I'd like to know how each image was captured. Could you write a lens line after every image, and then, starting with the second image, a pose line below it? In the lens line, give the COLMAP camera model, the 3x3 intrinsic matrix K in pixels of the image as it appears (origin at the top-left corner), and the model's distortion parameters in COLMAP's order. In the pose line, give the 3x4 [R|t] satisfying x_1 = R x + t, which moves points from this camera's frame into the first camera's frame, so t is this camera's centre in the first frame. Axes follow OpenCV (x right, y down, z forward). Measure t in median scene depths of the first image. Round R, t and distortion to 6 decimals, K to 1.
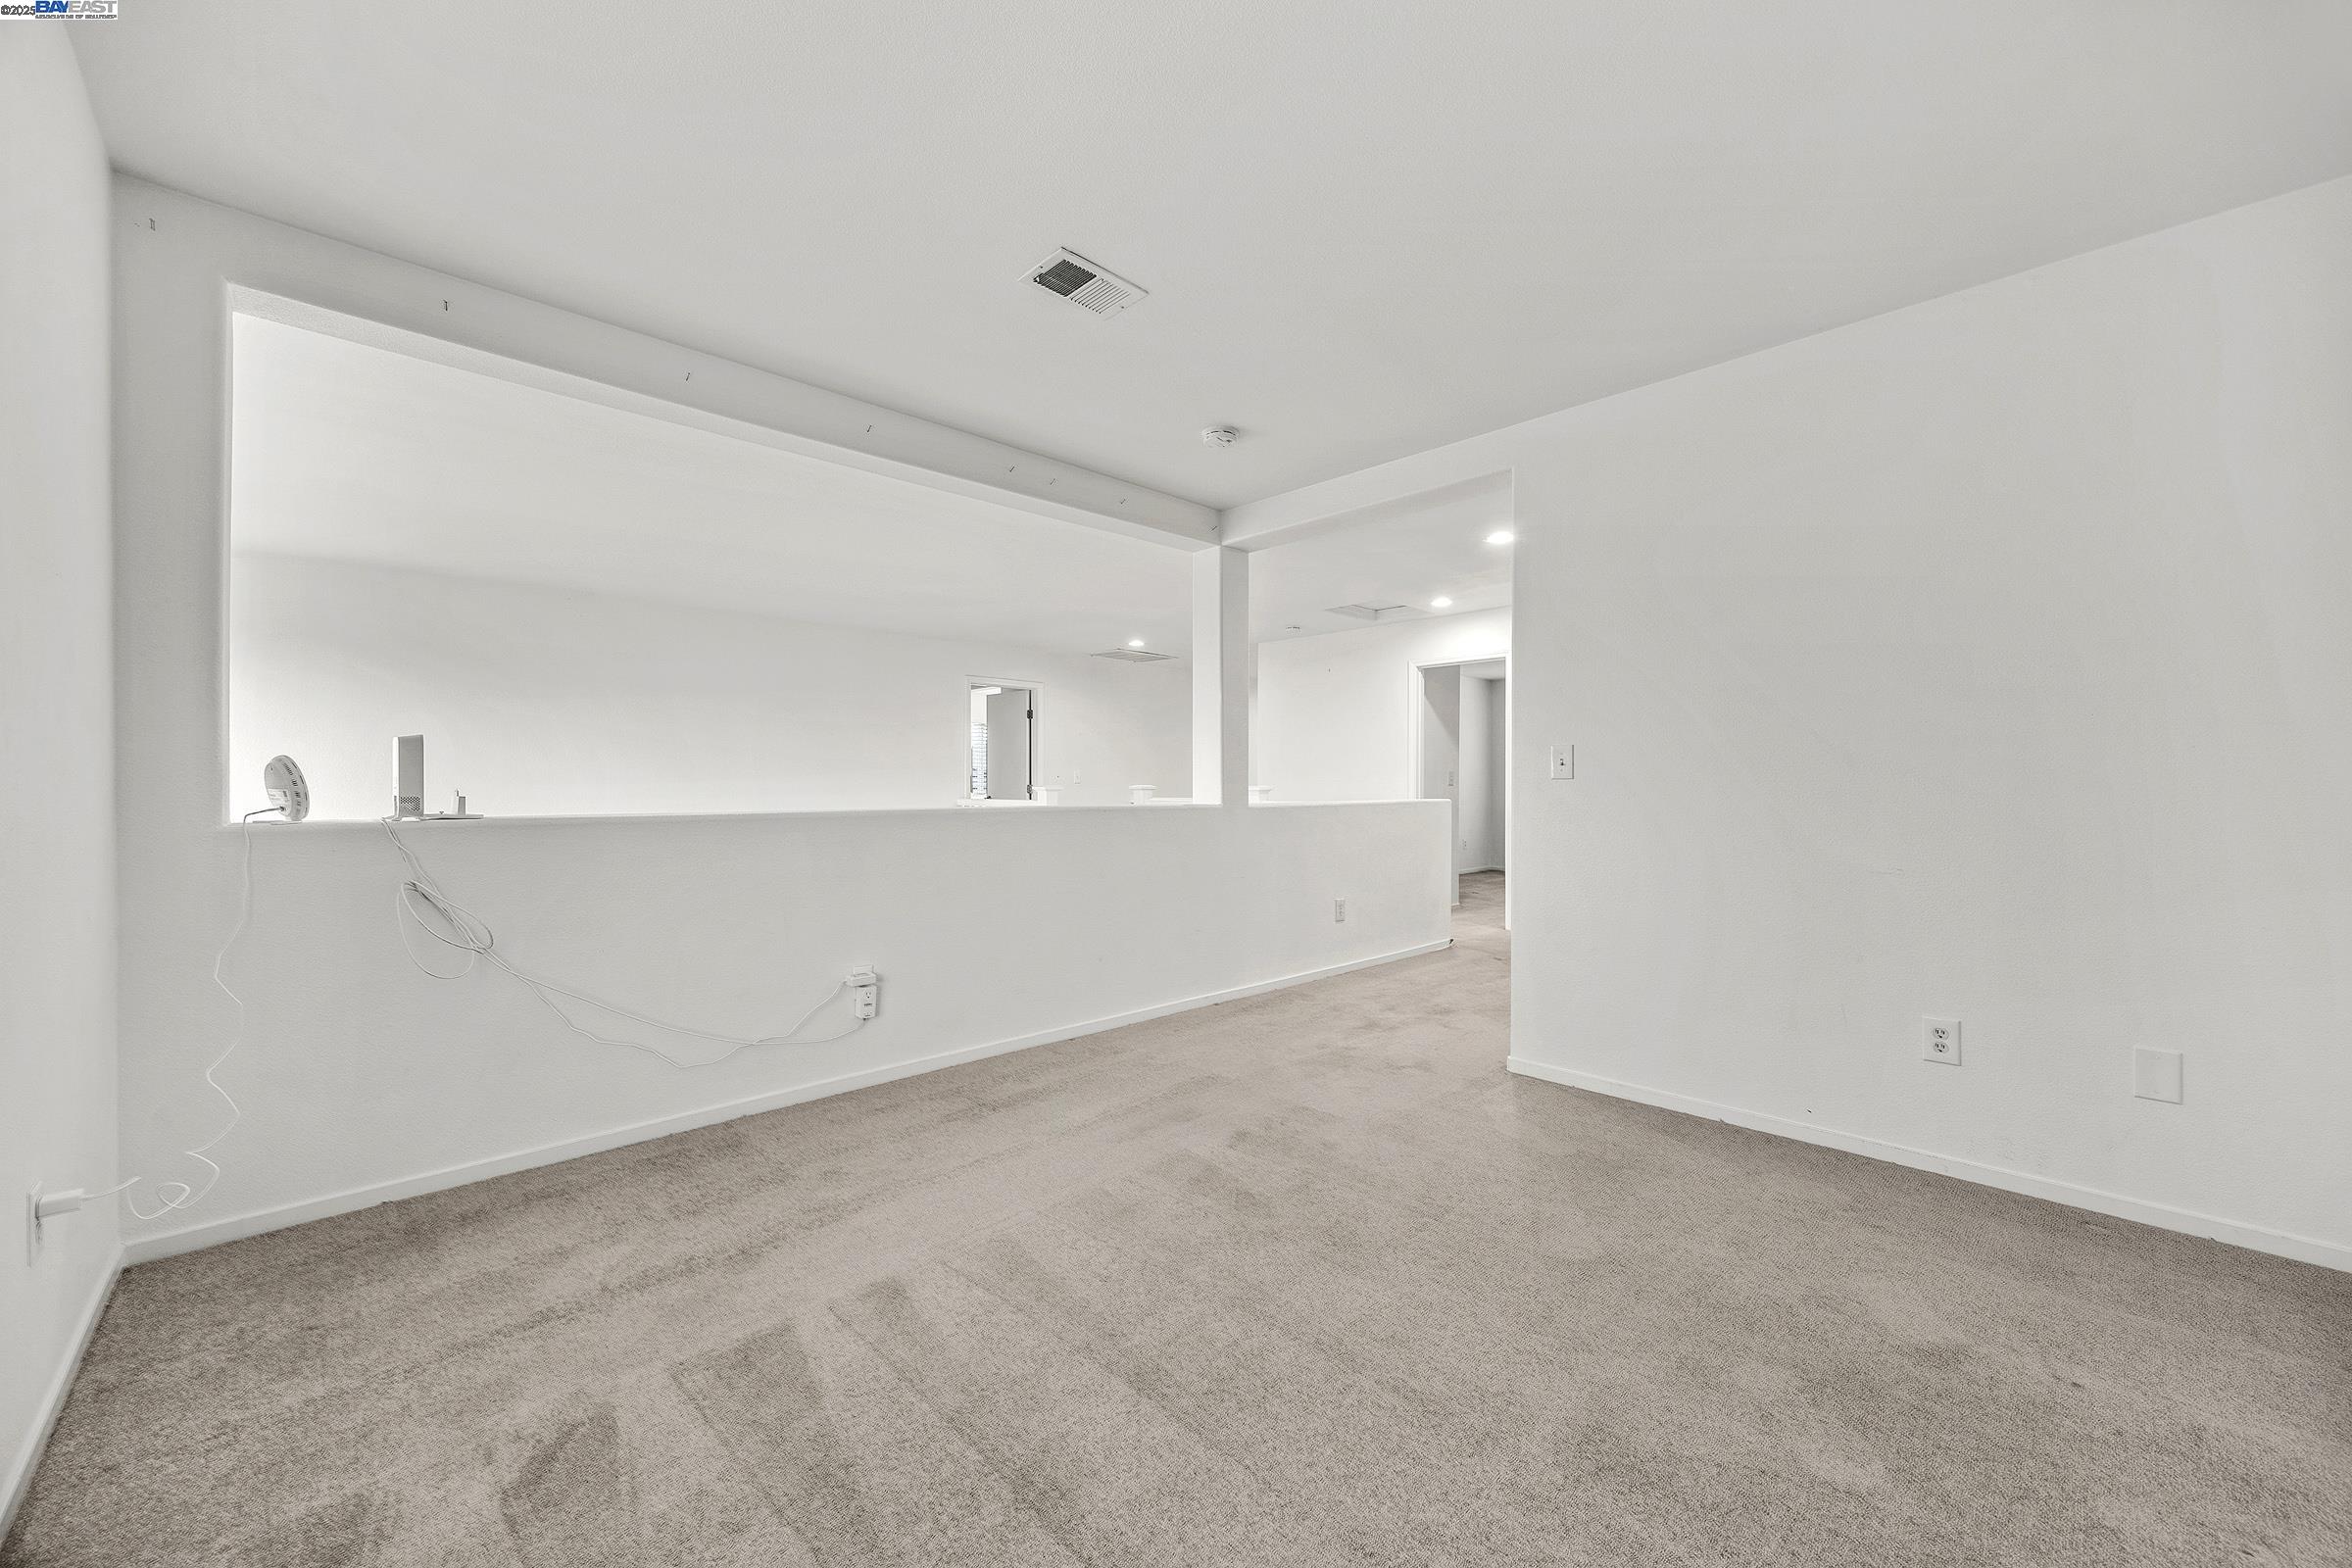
lens RADIAL K [[895.8, 0, 1174.9], [0, 895.8, 786.3], [0, 0, 1]] dist [-0.003494, 0.000620]
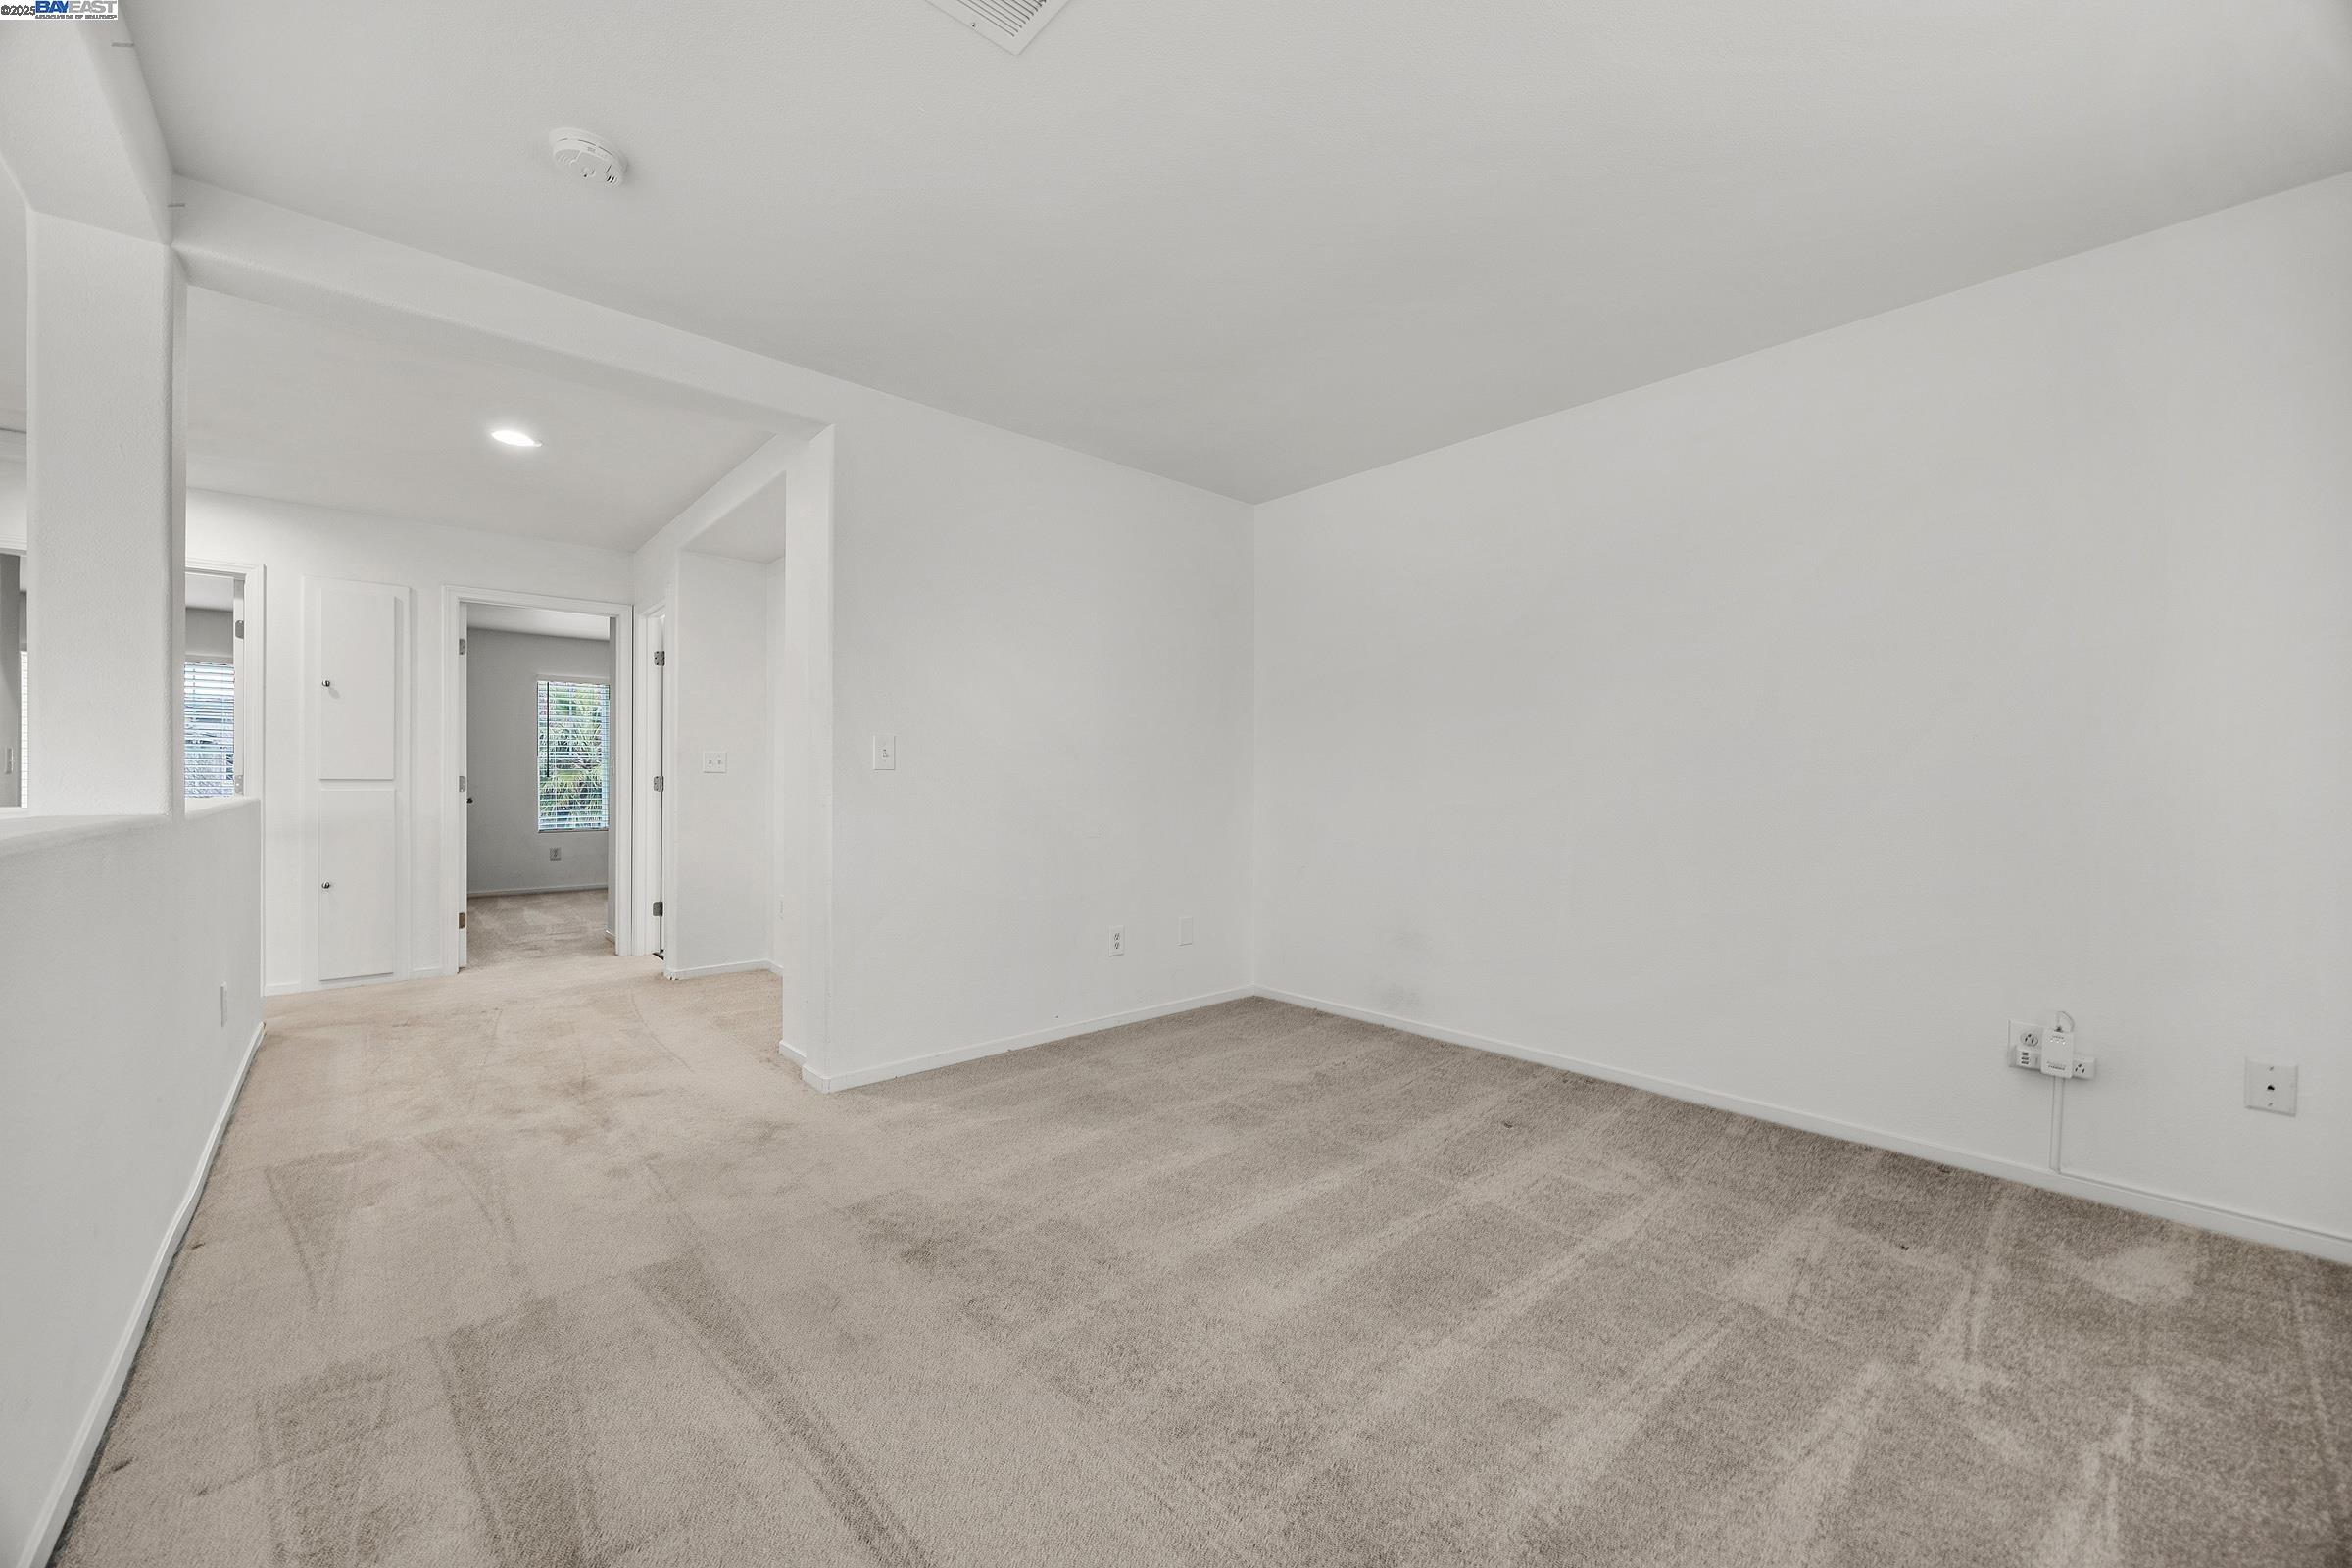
lens RADIAL K [[895.8, 0, 1174.9], [0, 895.8, 783.2], [0, 0, 1]] dist [-0.003494, 0.000620]
pose [[0.025190, 0.001210, 0.999682, -0.581880], [-0.000973, 0.999999, -0.001186, 0.007996], [-0.999682, -0.000943, 0.025191, 0.704226]]
